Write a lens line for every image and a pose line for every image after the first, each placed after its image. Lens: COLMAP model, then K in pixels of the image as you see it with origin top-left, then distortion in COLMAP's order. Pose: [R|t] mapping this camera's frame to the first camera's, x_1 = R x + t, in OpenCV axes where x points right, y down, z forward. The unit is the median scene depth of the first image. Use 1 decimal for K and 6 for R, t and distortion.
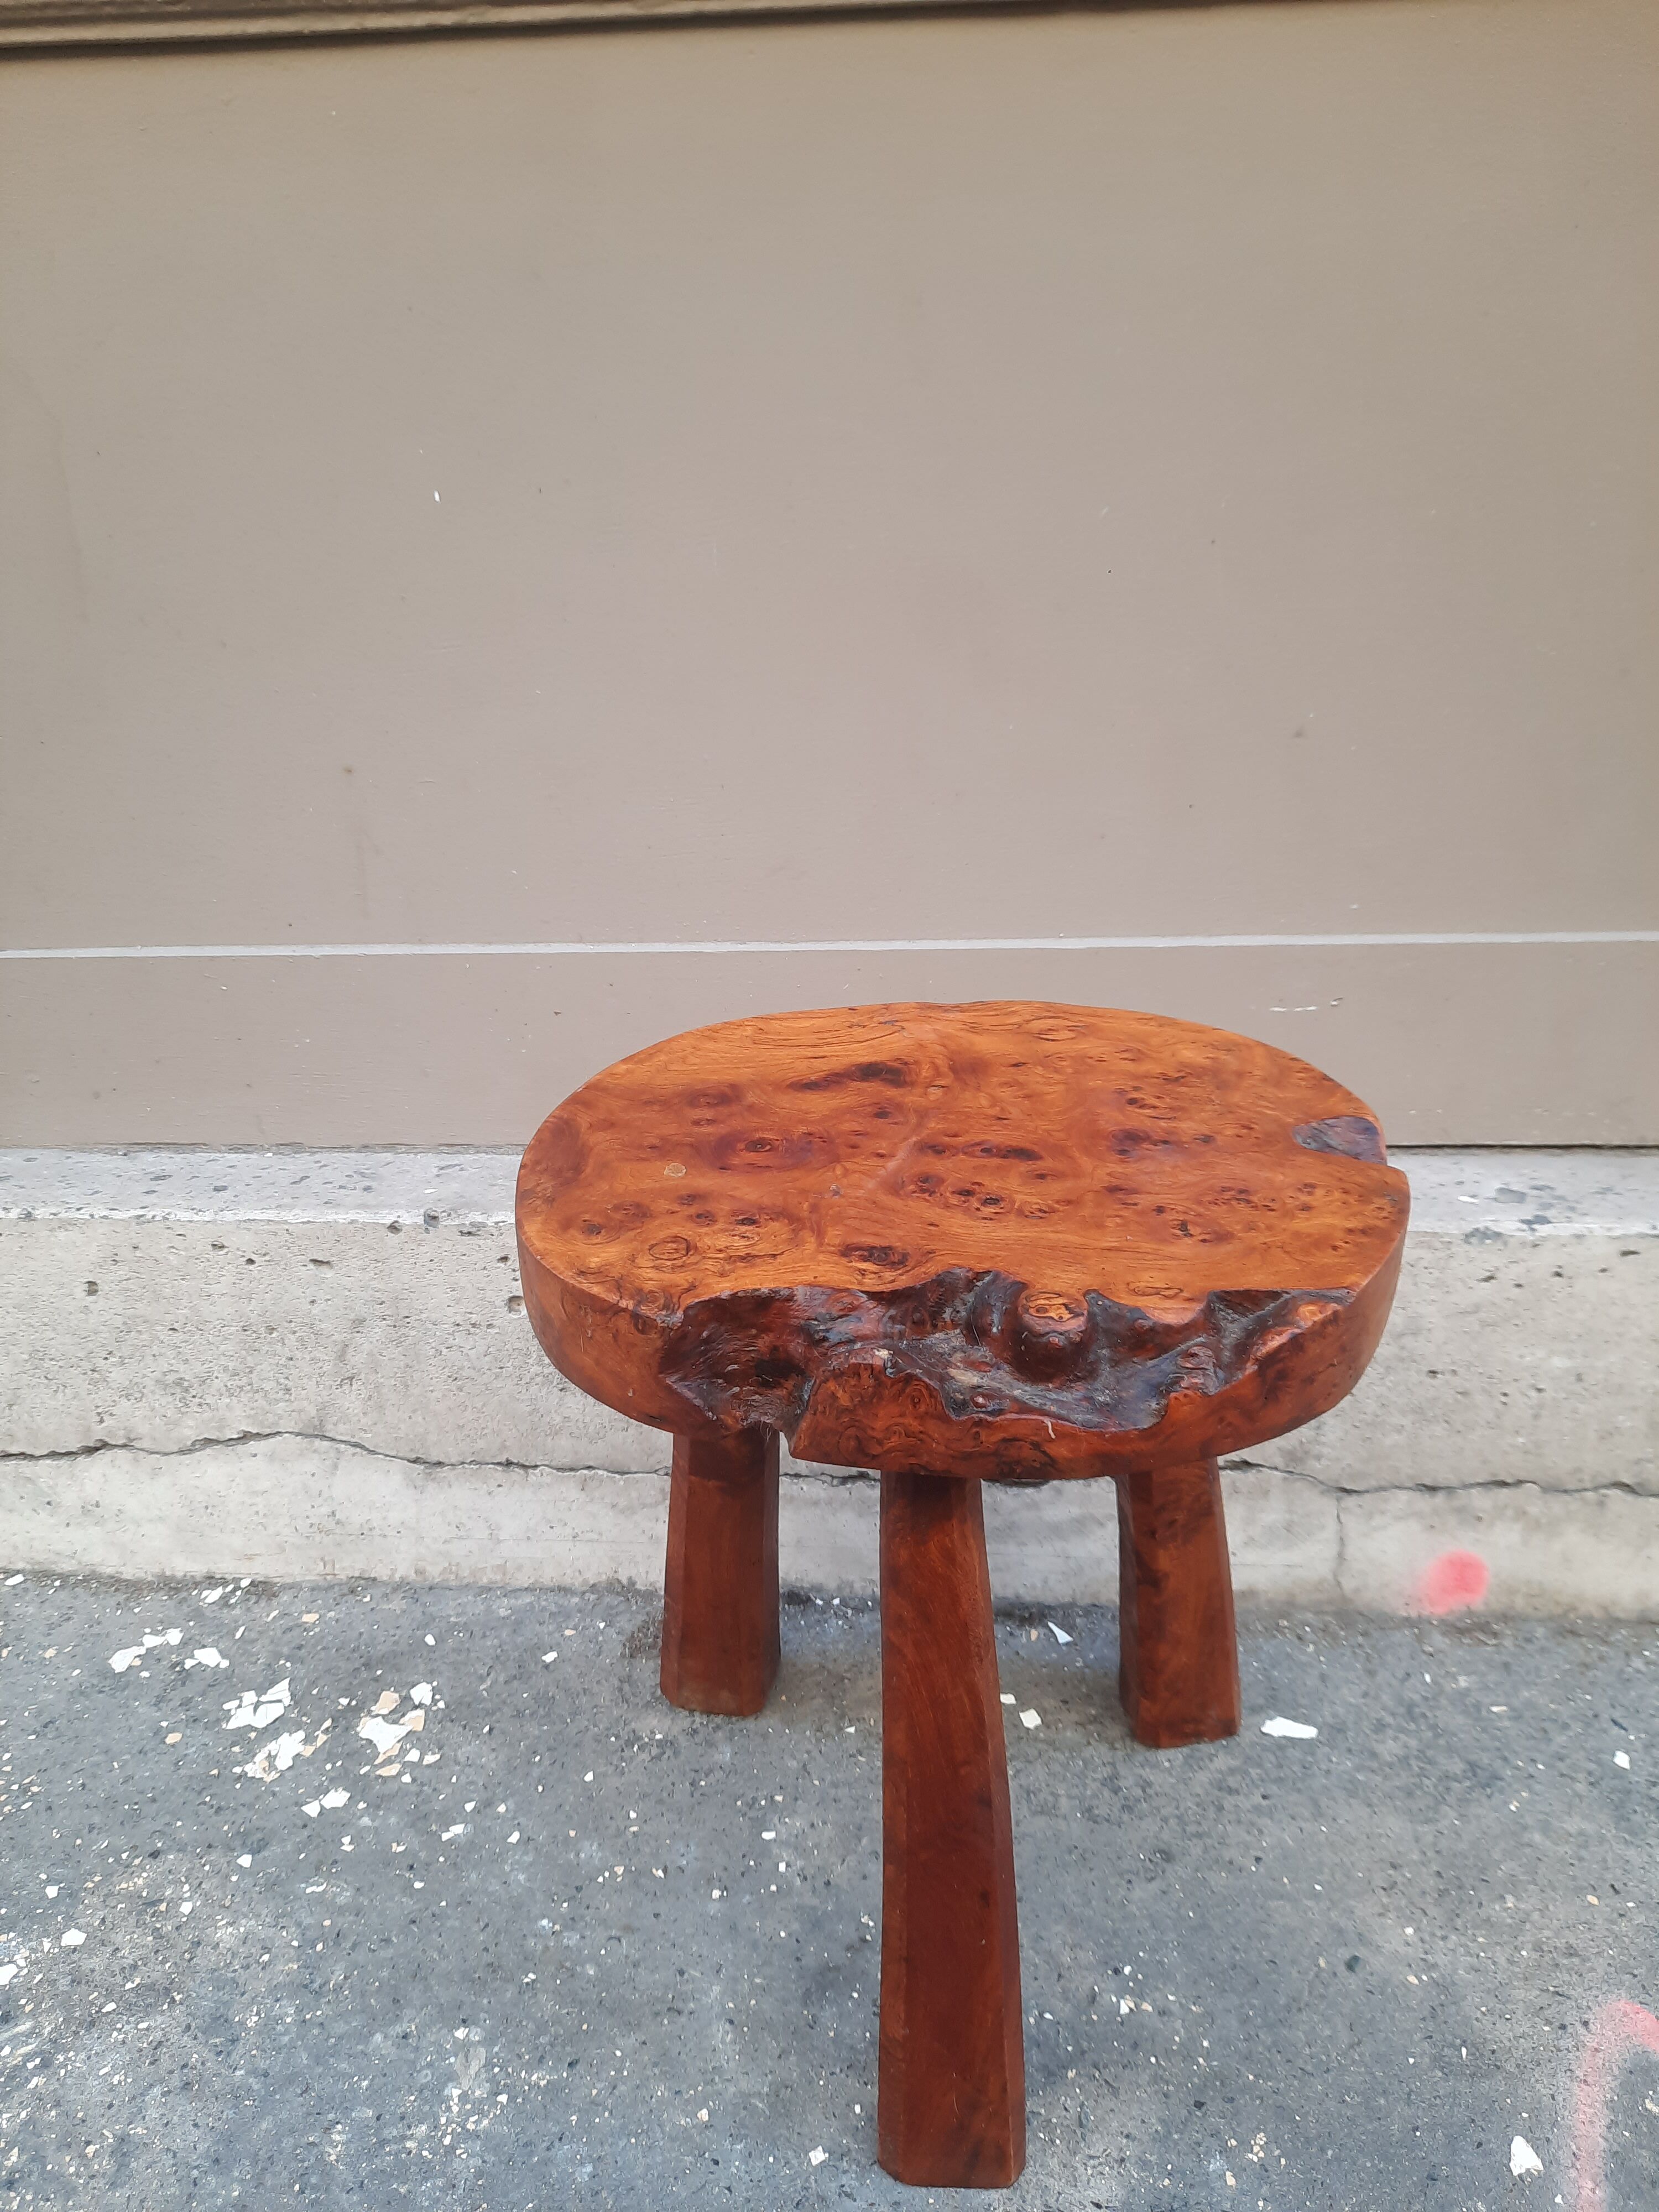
lens RADIAL K [[1667.9, 0, 802.5], [0, 1667.9, 1063.1], [0, 0, 1]] dist [0.002683, -0.004194]
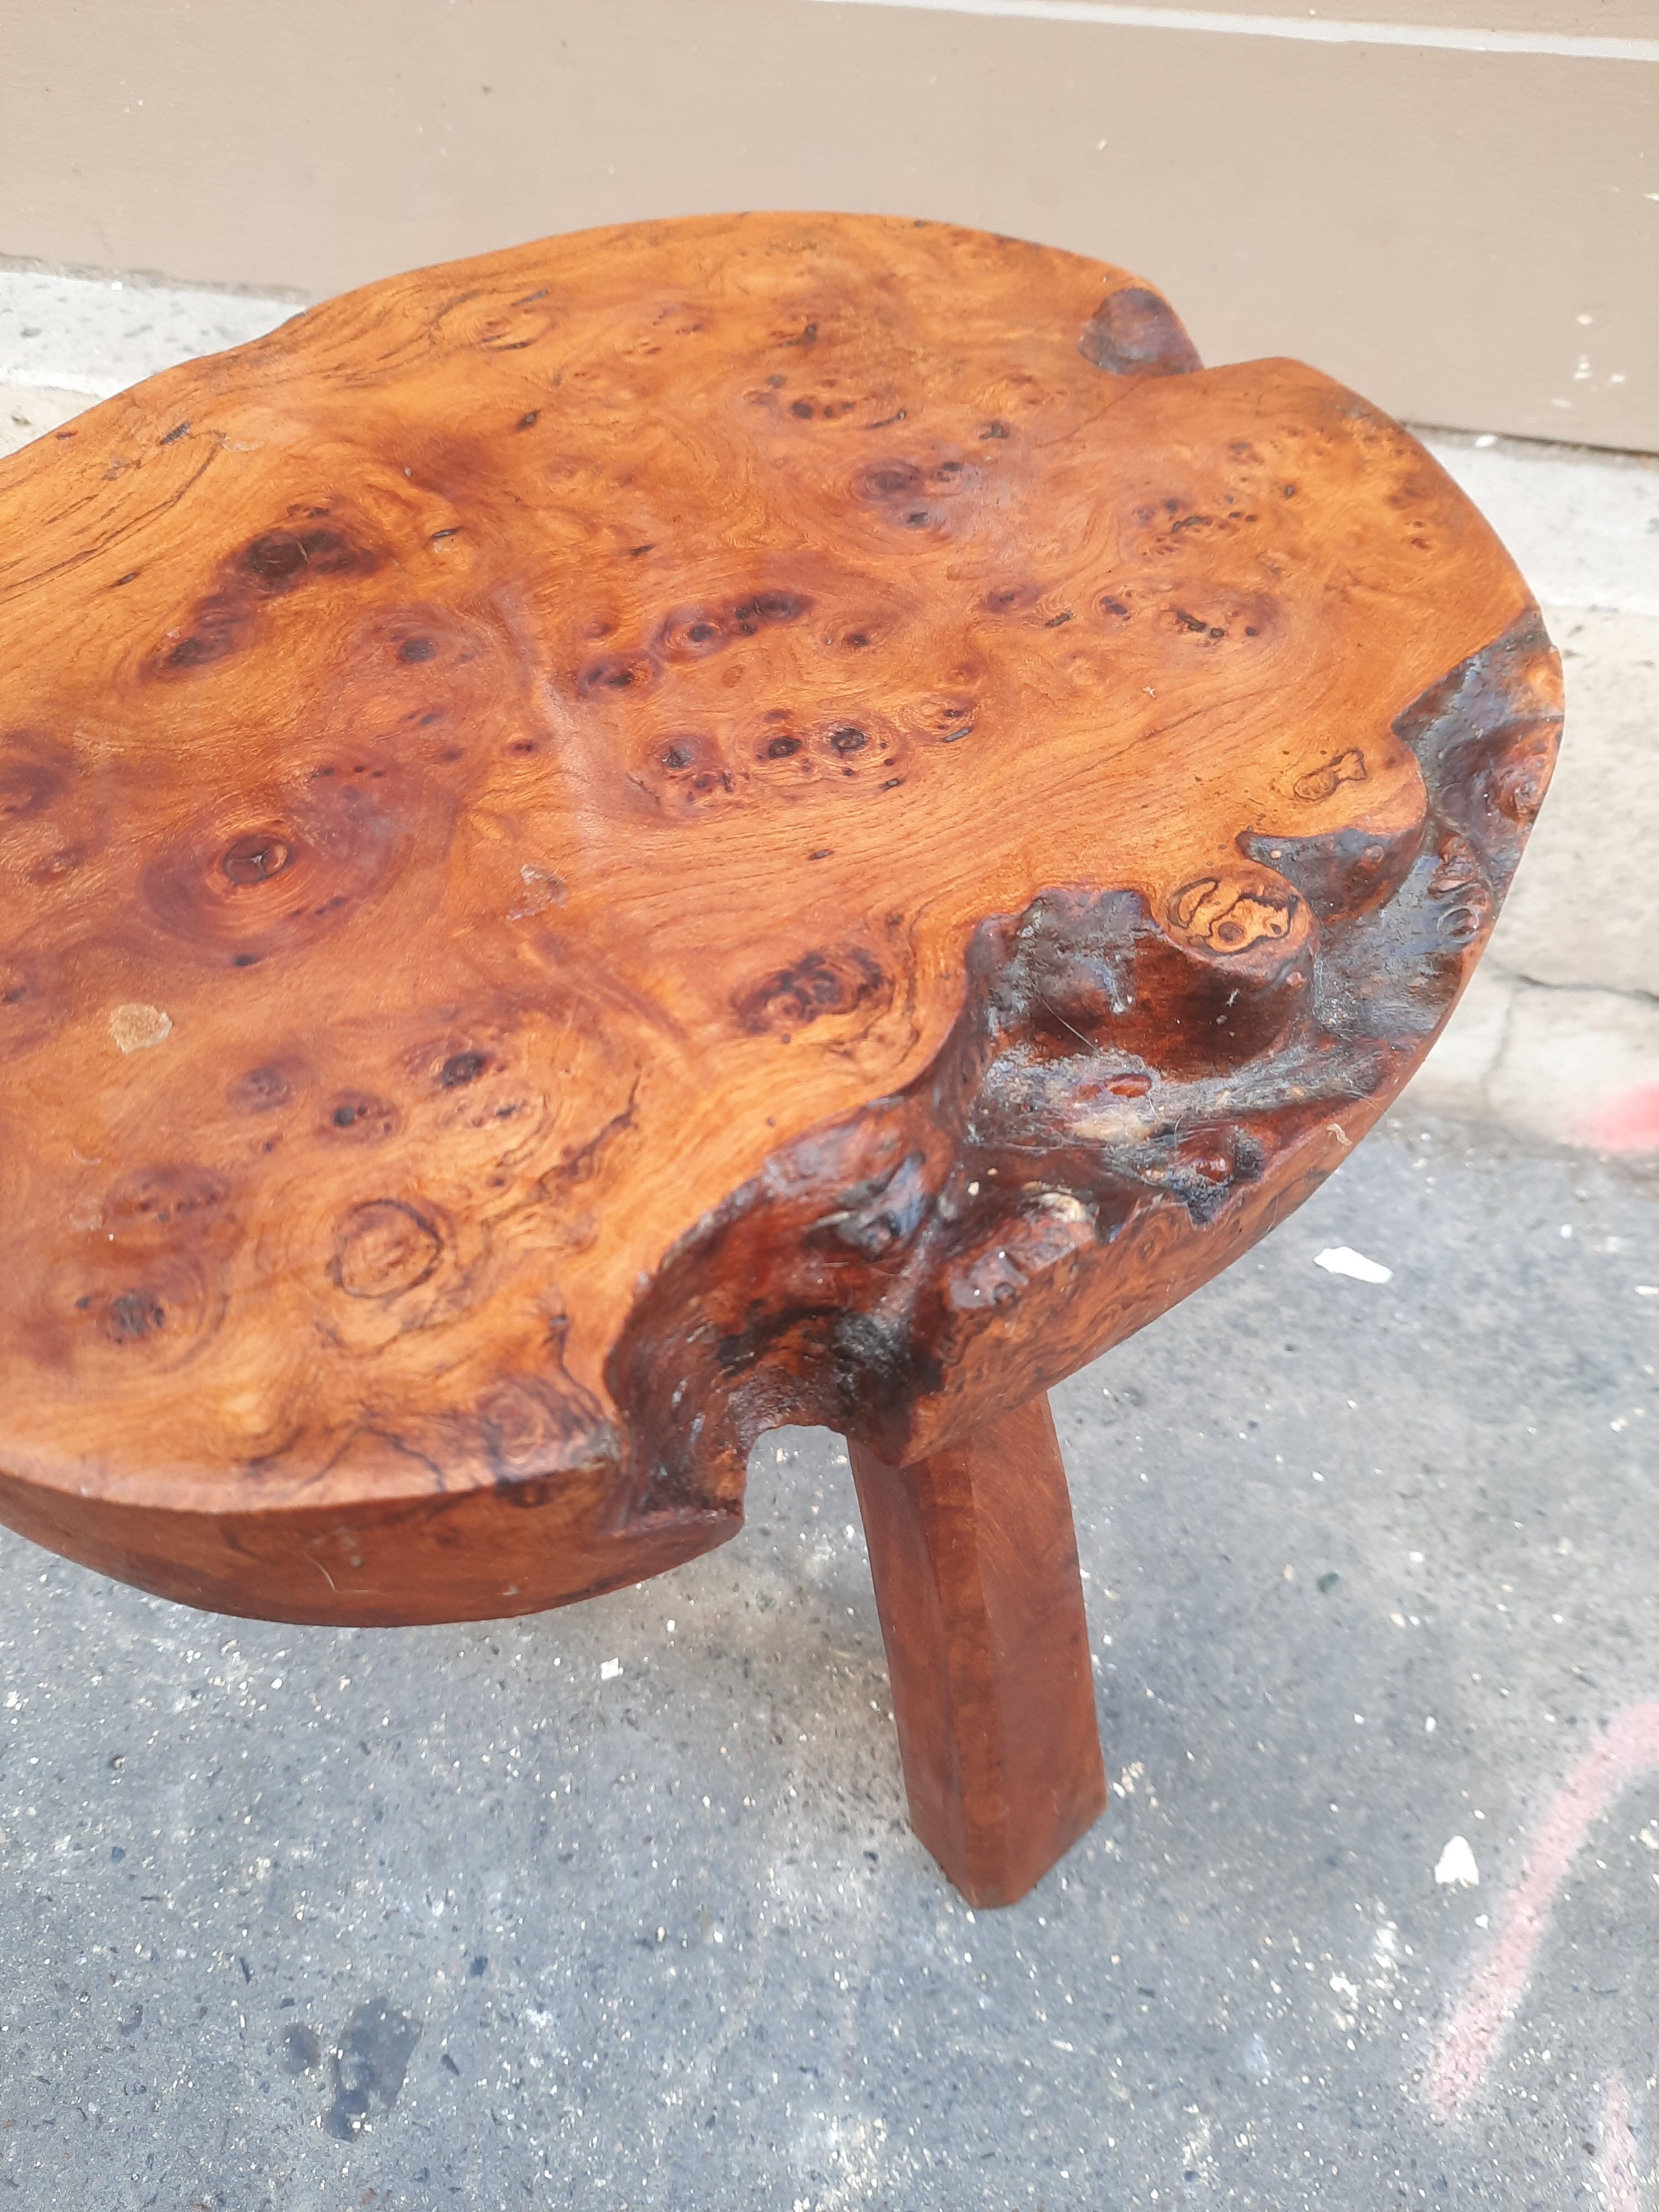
lens RADIAL K [[1667.9, 0, 834.3], [0, 1667.9, 1091.5], [0, 0, 1]] dist [0.002683, -0.004194]
pose [[0.707192, -0.553277, 0.440187, -0.128638], [0.293127, 0.796004, 0.529580, -0.075175], [-0.643394, -0.245484, 0.725108, 0.552285]]
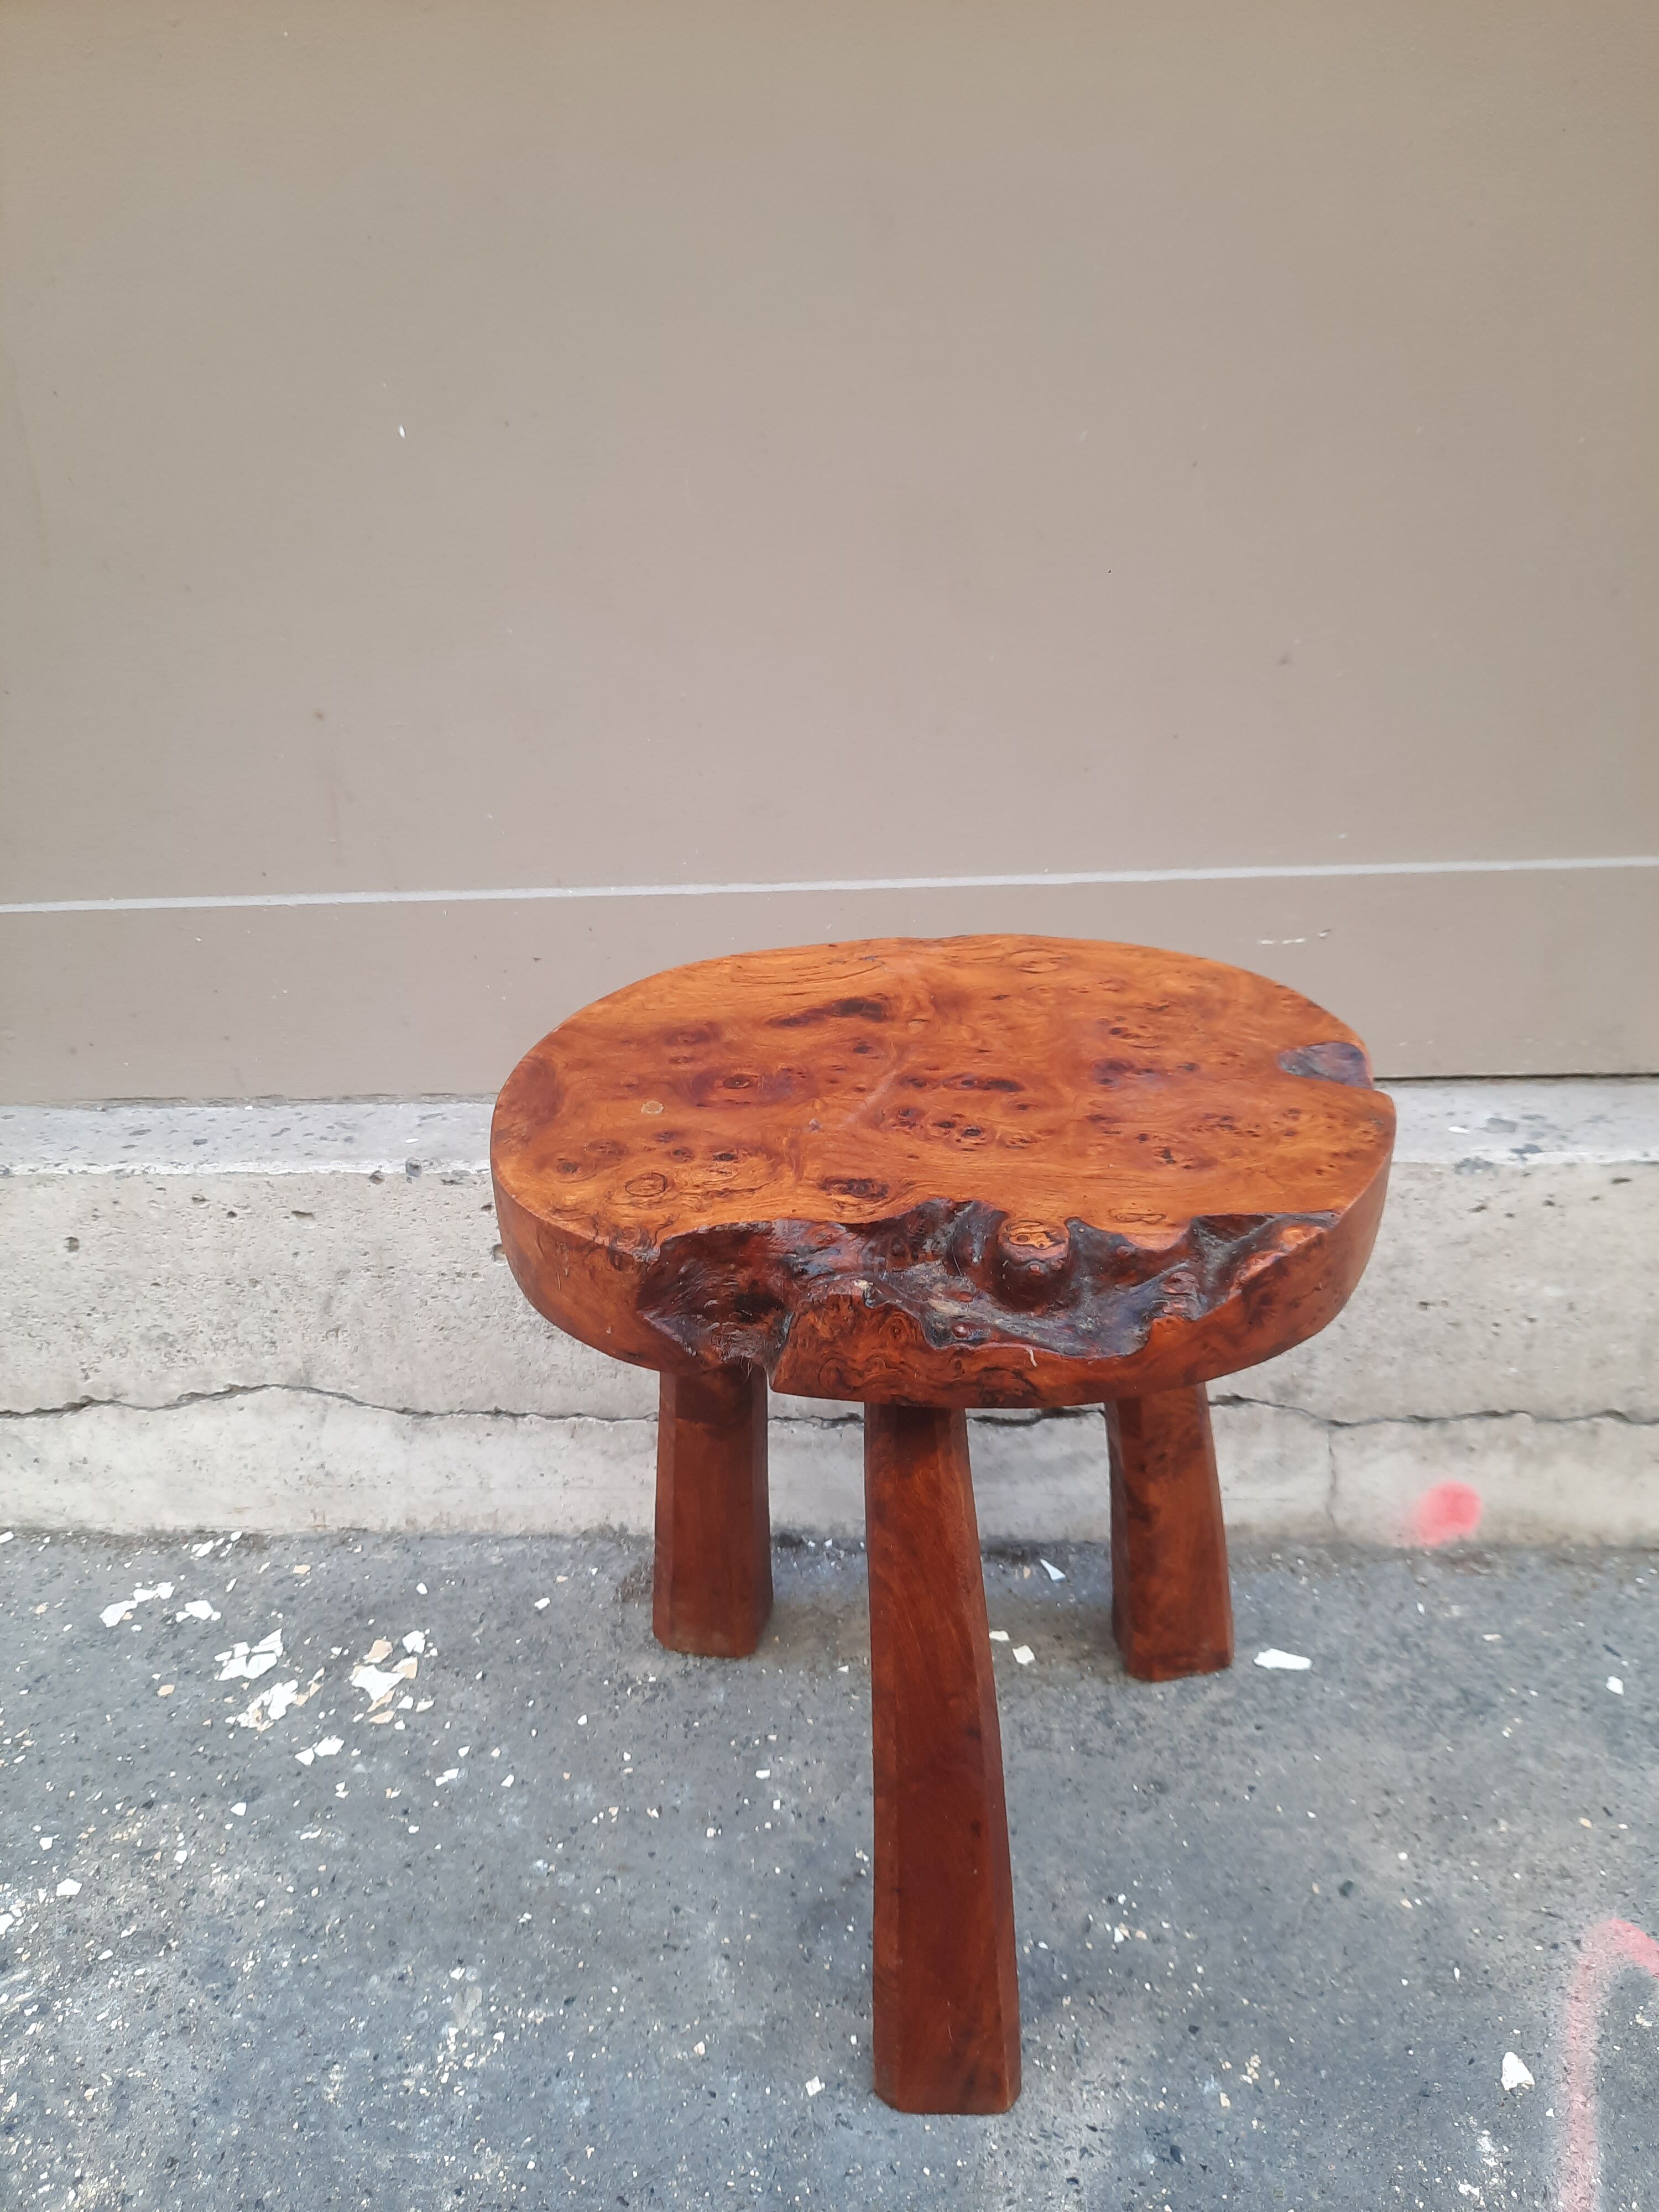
lens RADIAL K [[1667.9, 0, 804.6], [0, 1667.9, 1073.1], [0, 0, 1]] dist [0.002683, -0.004194]
pose [[0.999840, -0.017697, 0.002514, 0.010525], [0.017614, 0.999400, 0.029818, 0.014357], [-0.003040, -0.029769, 0.999552, 0.013220]]
